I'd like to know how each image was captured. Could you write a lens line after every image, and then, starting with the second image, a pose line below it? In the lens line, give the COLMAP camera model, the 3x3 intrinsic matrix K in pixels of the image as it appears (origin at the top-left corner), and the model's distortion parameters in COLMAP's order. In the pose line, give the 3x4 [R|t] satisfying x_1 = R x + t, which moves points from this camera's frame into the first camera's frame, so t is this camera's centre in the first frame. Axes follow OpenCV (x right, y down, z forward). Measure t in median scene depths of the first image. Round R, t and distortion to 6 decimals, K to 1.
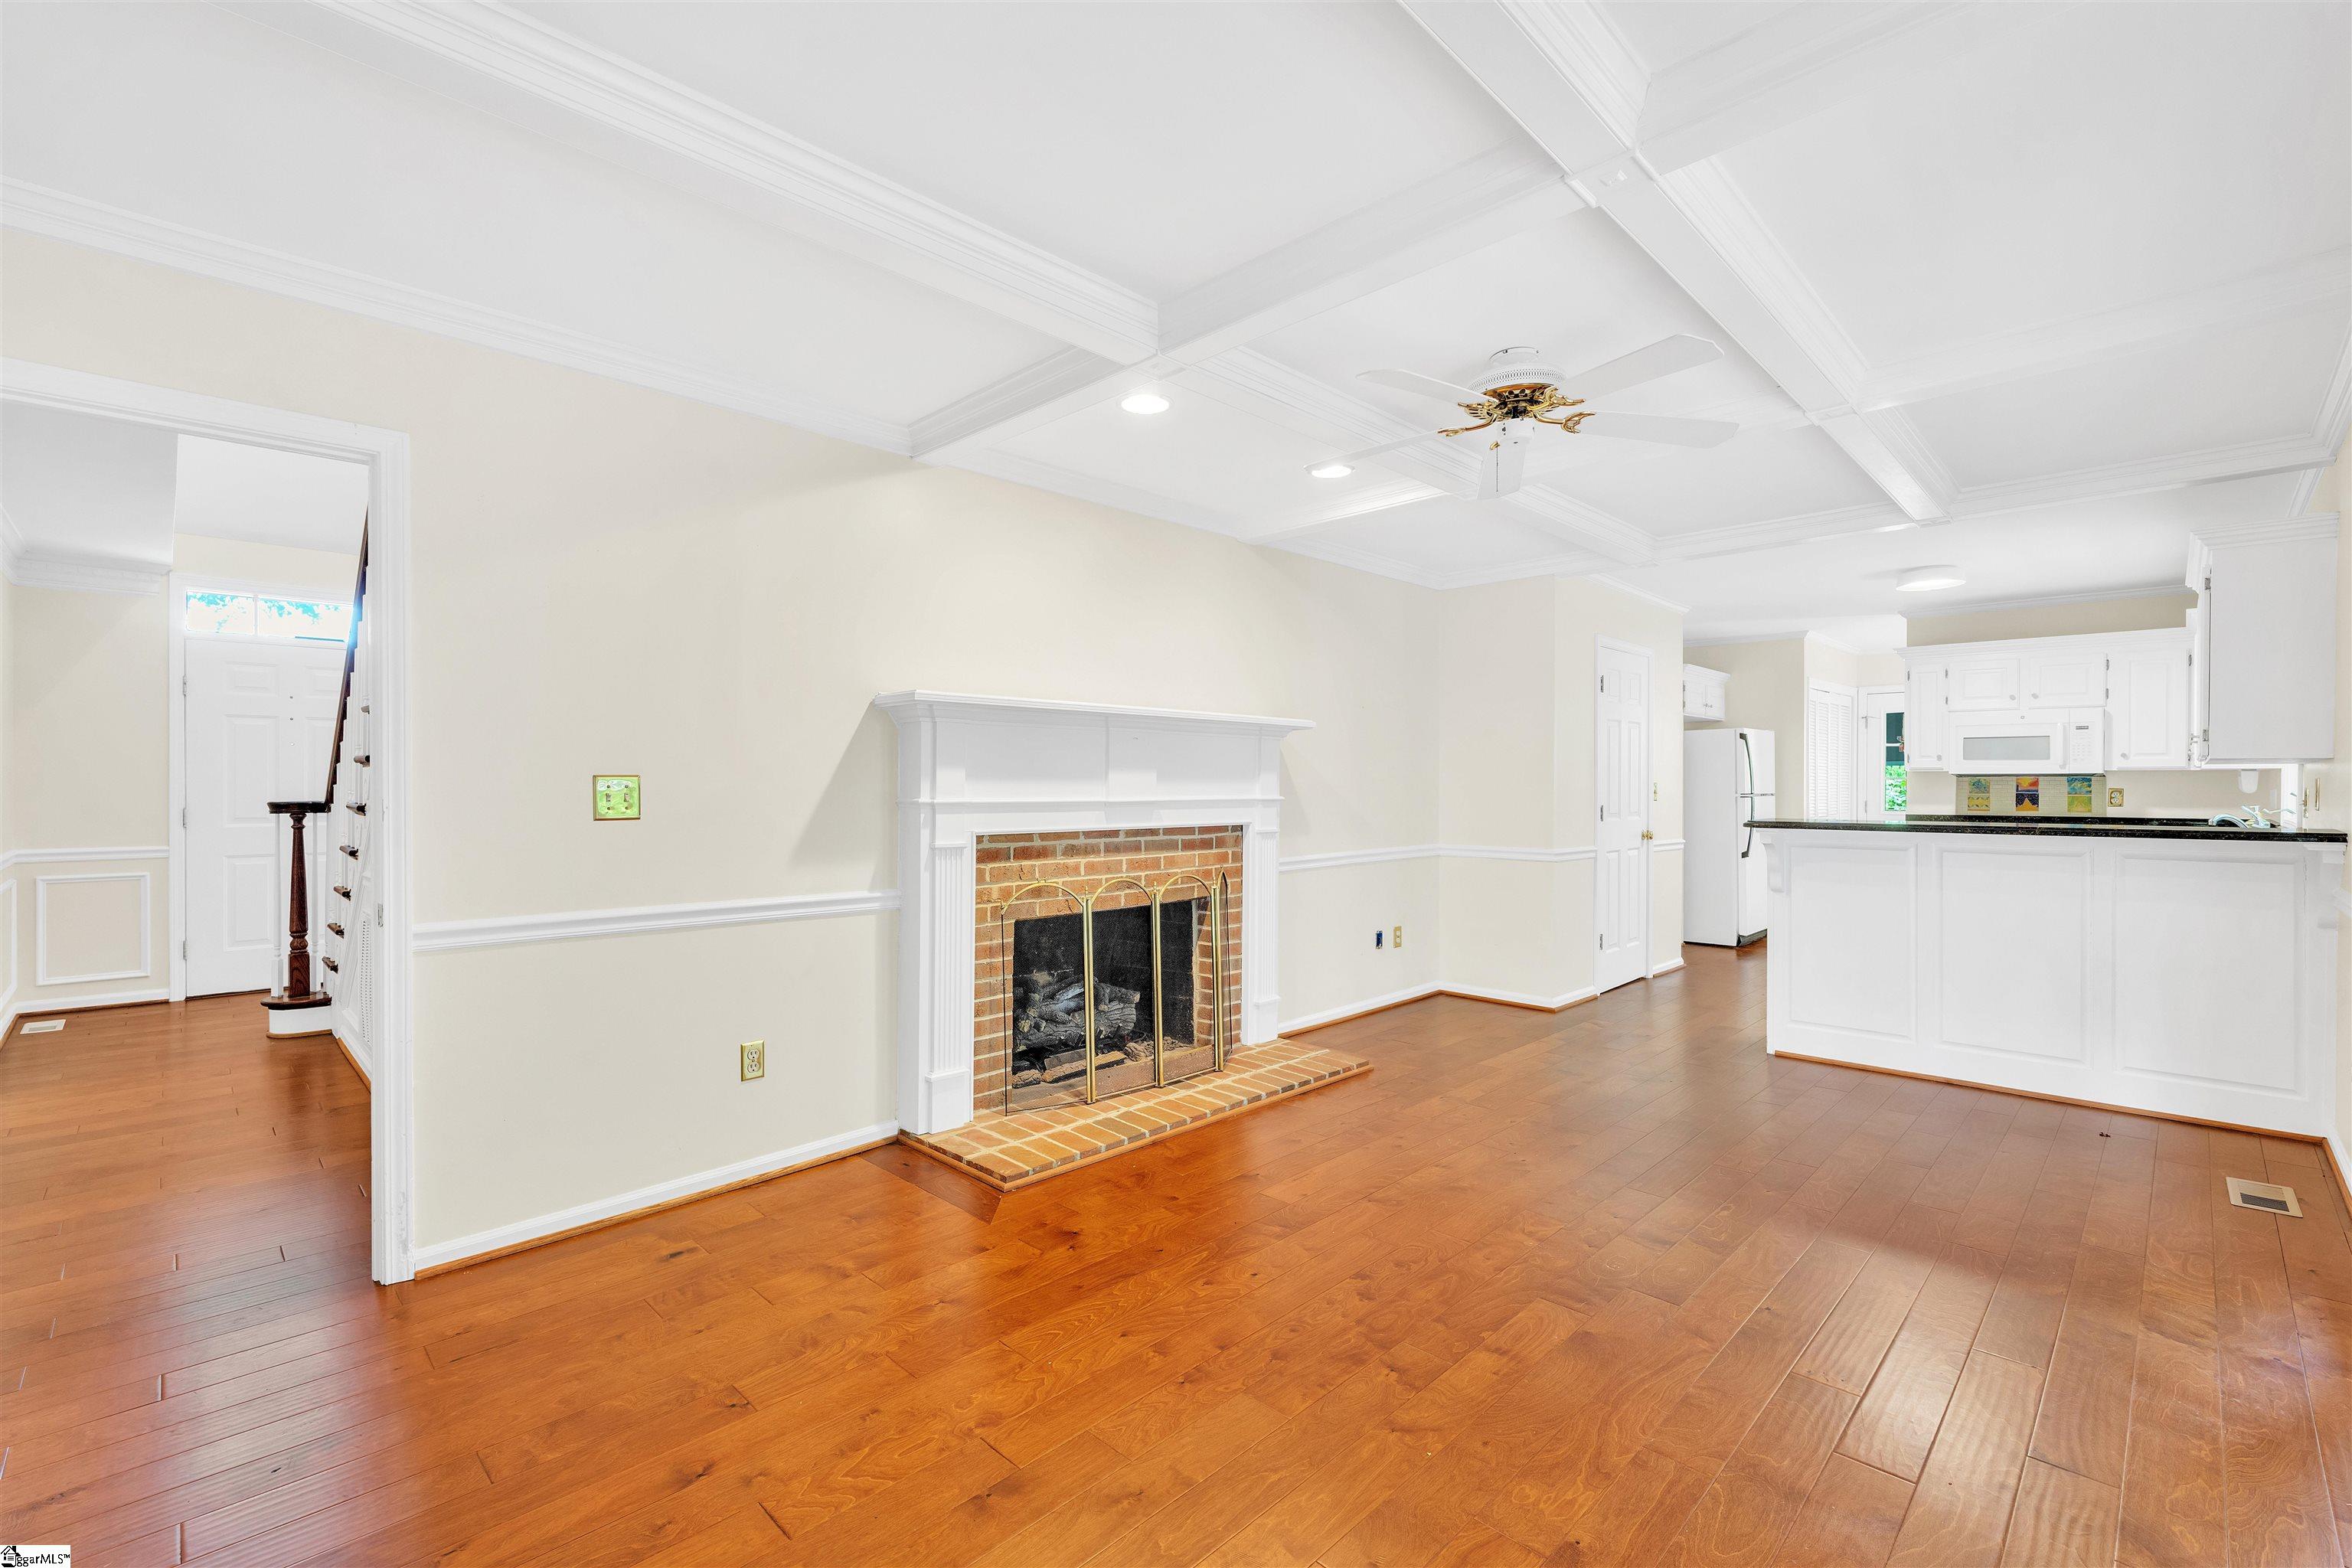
lens RADIAL K [[1009.7, 0, 1176.0], [0, 1009.7, 784.0], [0, 0, 1]] dist [-0.001193, -0.000081]
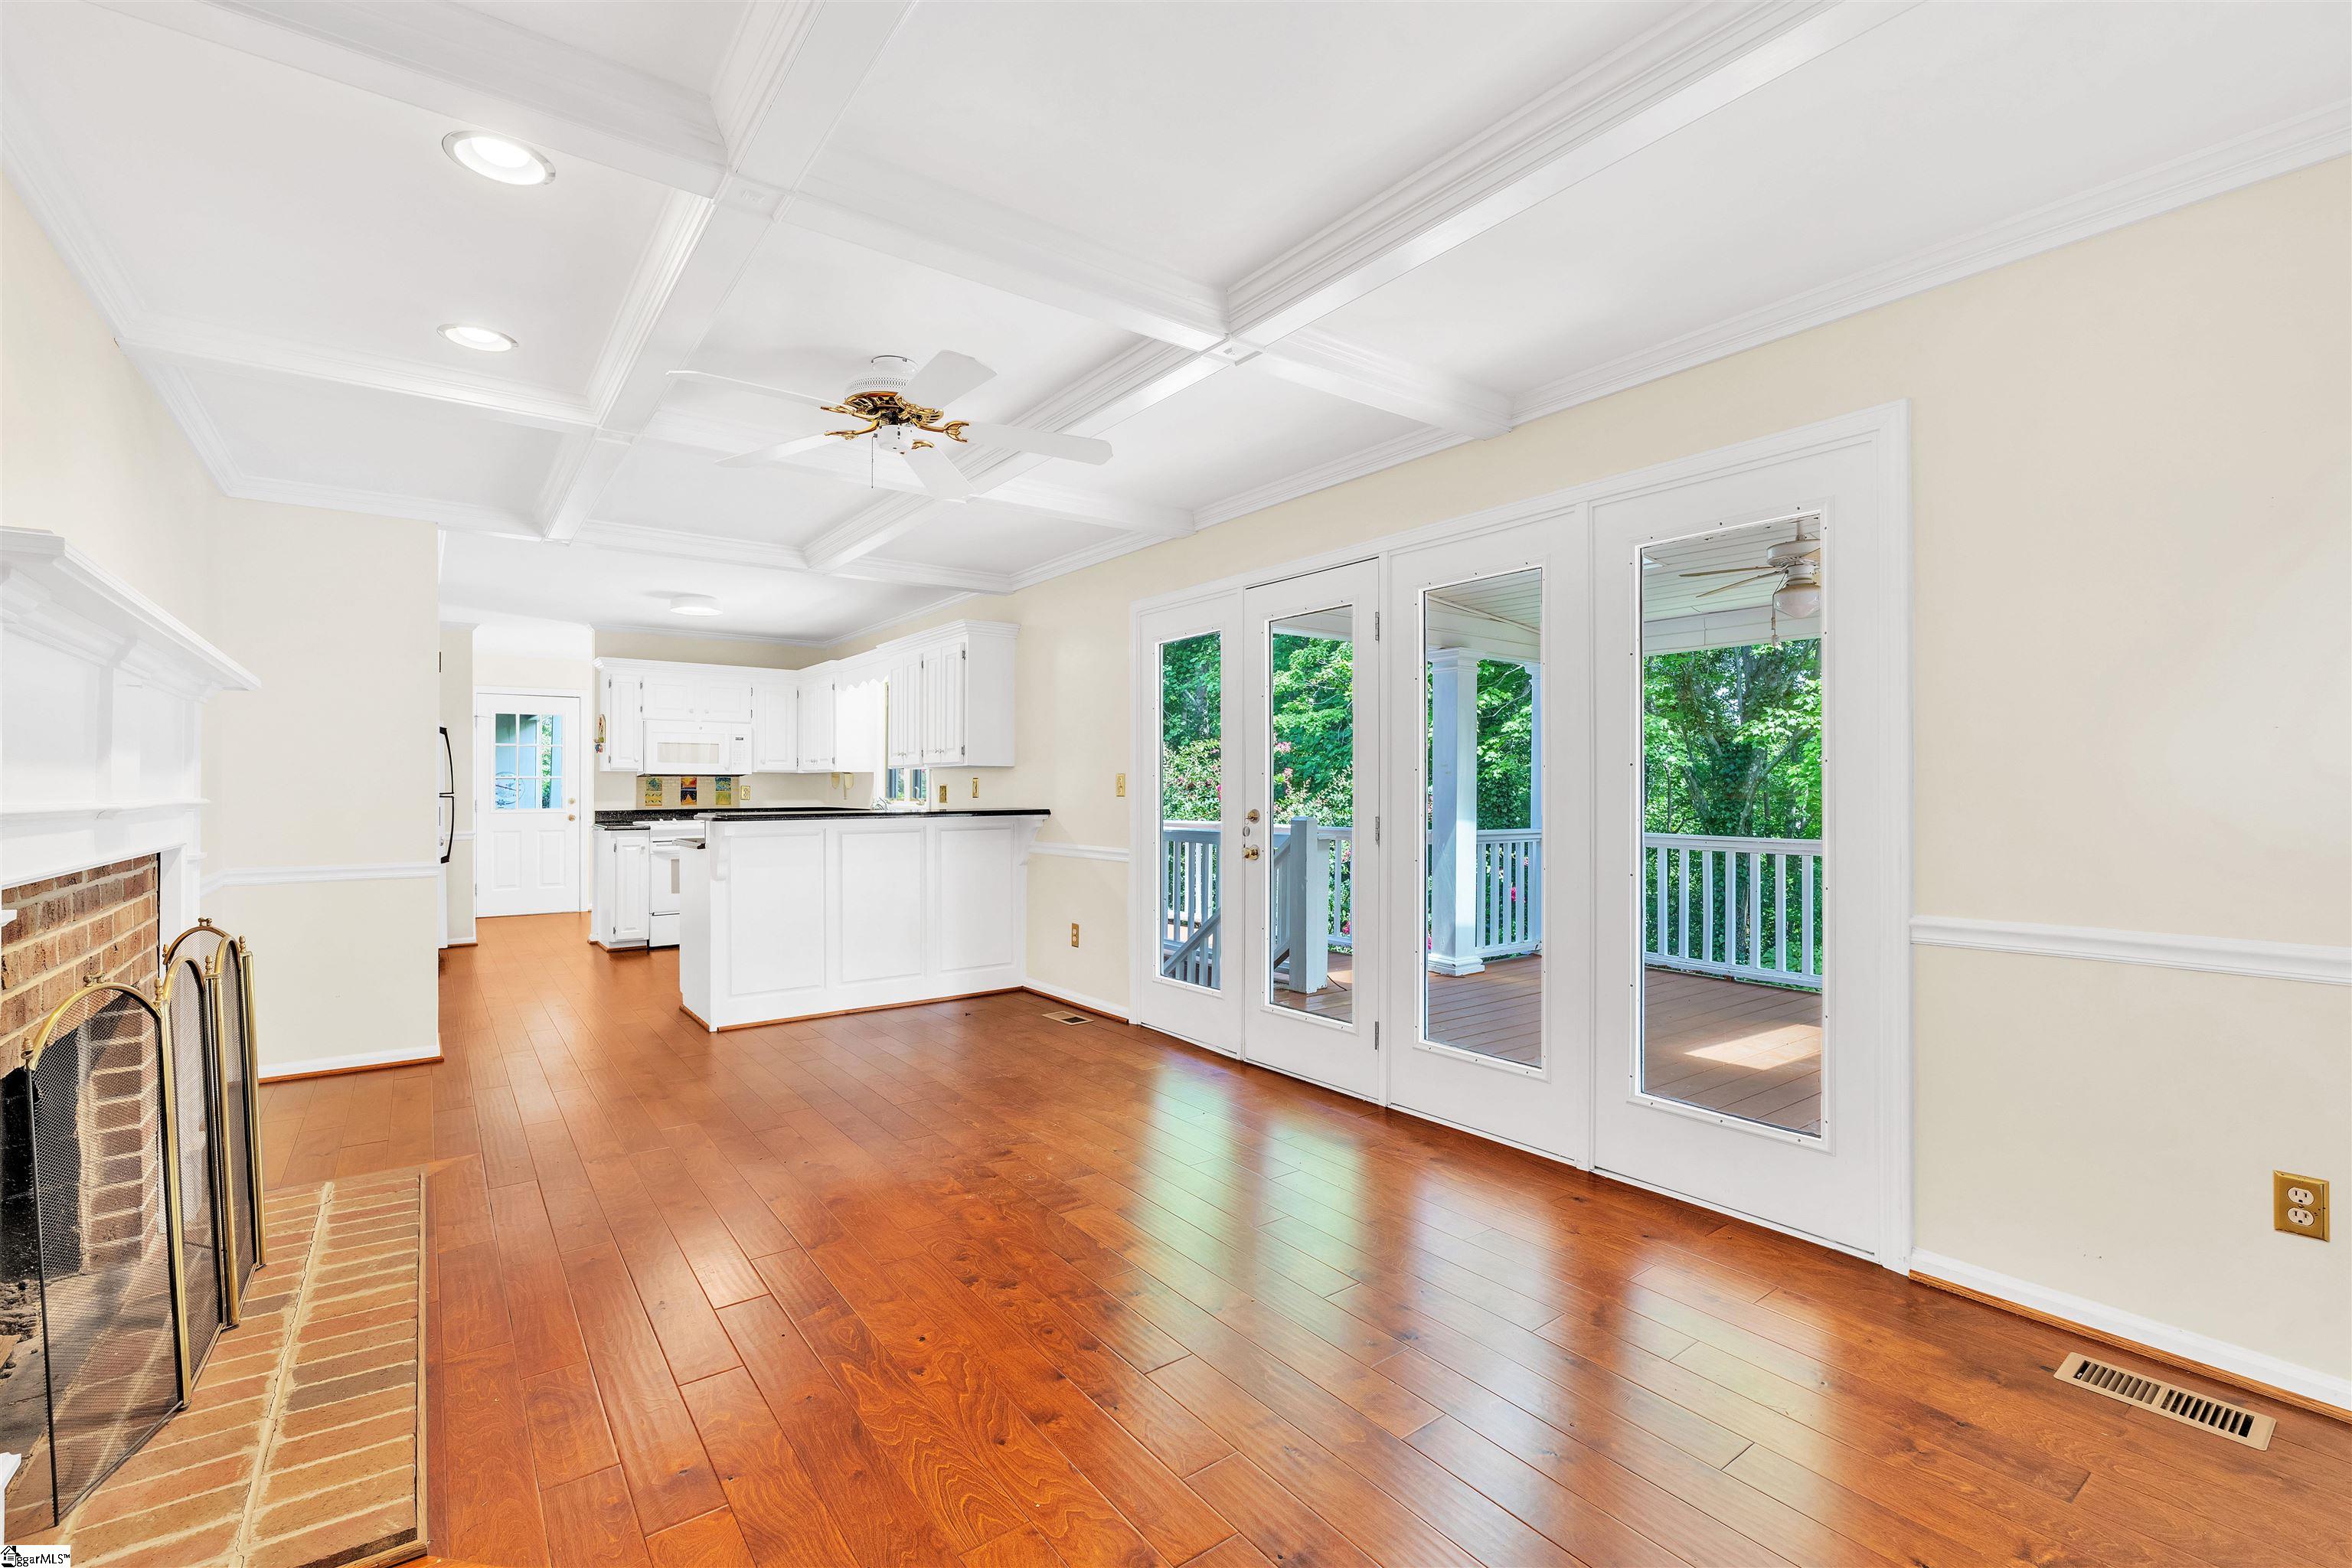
lens RADIAL K [[1029.1, 0, 1142.2], [0, 1029.1, 784.9], [0, 0, 1]] dist [-0.001851, -0.000151]
pose [[0.173856, 0.000530, 0.984771, -0.415327], [0.000046, 1.000000, -0.000546, 0.004798], [-0.984771, 0.000140, 0.173856, 0.359035]]
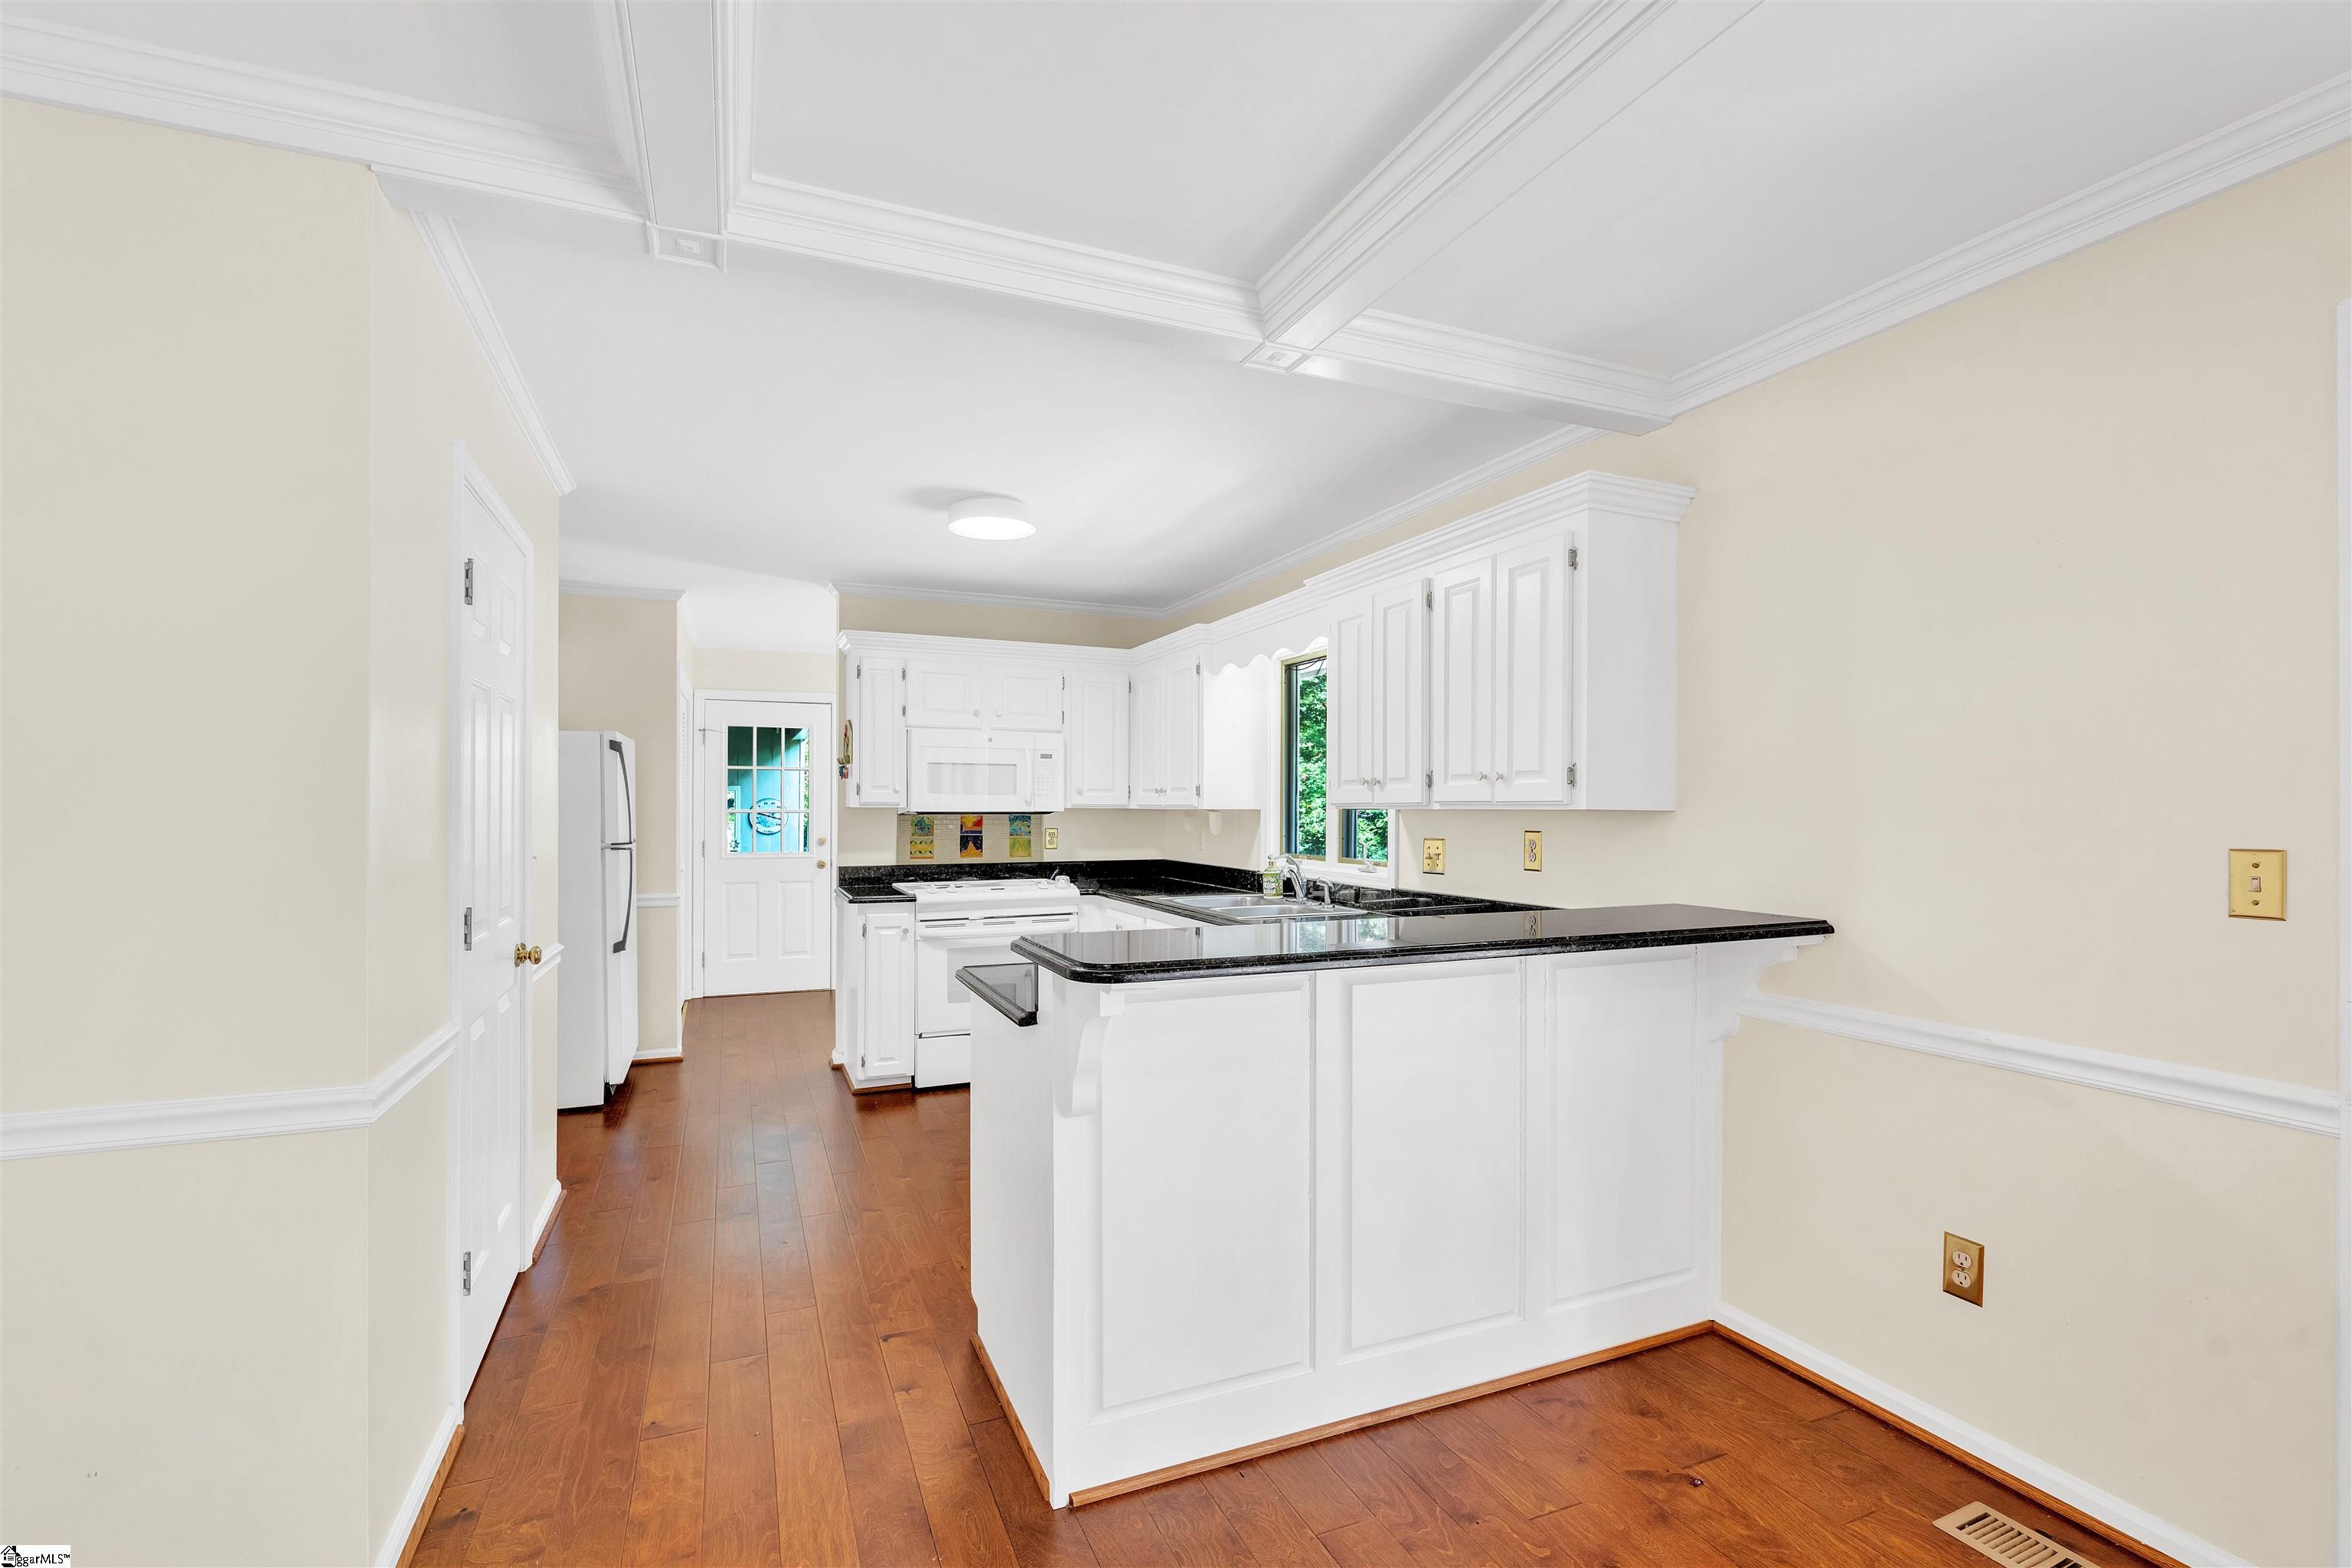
lens RADIAL K [[1037.5, 0, 1177.2], [0, 1037.5, 809.4], [0, 0, 1]] dist [0.001017, 0.000111]
pose [[0.369927, -0.004040, 0.929052, 0.205157], [-0.001666, 0.999986, 0.005011, -0.023162], [-0.929059, -0.003402, 0.369915, 0.796839]]
